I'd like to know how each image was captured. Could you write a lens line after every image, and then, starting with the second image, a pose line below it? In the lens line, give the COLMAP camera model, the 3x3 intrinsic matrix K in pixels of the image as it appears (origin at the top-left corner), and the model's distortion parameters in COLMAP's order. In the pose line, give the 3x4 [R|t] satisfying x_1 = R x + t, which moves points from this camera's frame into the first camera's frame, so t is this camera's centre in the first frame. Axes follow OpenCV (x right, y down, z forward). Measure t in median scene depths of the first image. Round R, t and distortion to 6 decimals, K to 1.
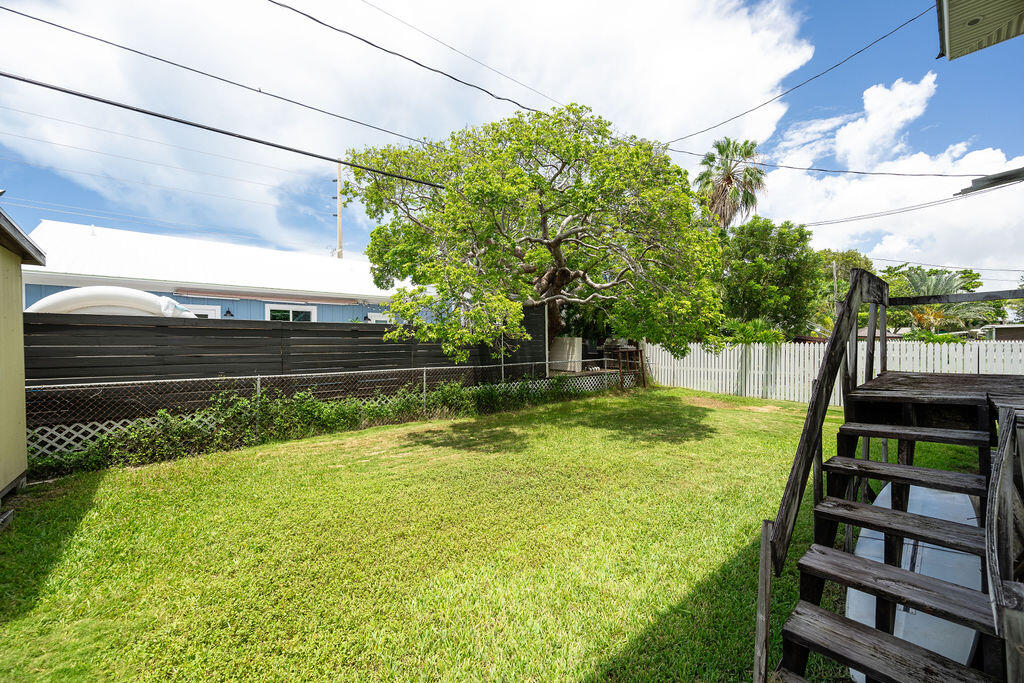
lens RADIAL K [[398.7, 0, 511.4], [0, 398.7, 342.5], [0, 0, 1]] dist [-0.002630, 0.001281]
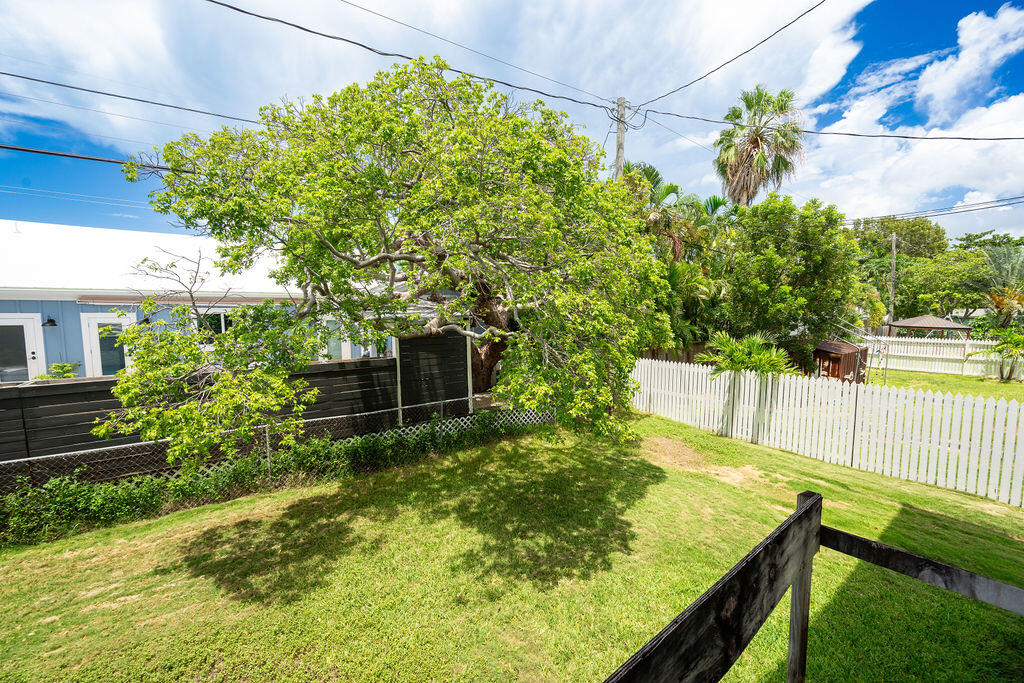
lens RADIAL K [[398.7, 0, 511.7], [0, 398.7, 340.9], [0, 0, 1]] dist [-0.002630, 0.001281]
pose [[0.995966, 0.008962, -0.089278, 0.181920], [-0.002311, 0.997232, 0.074316, -0.088583], [0.089697, -0.073810, 0.993230, 0.160535]]
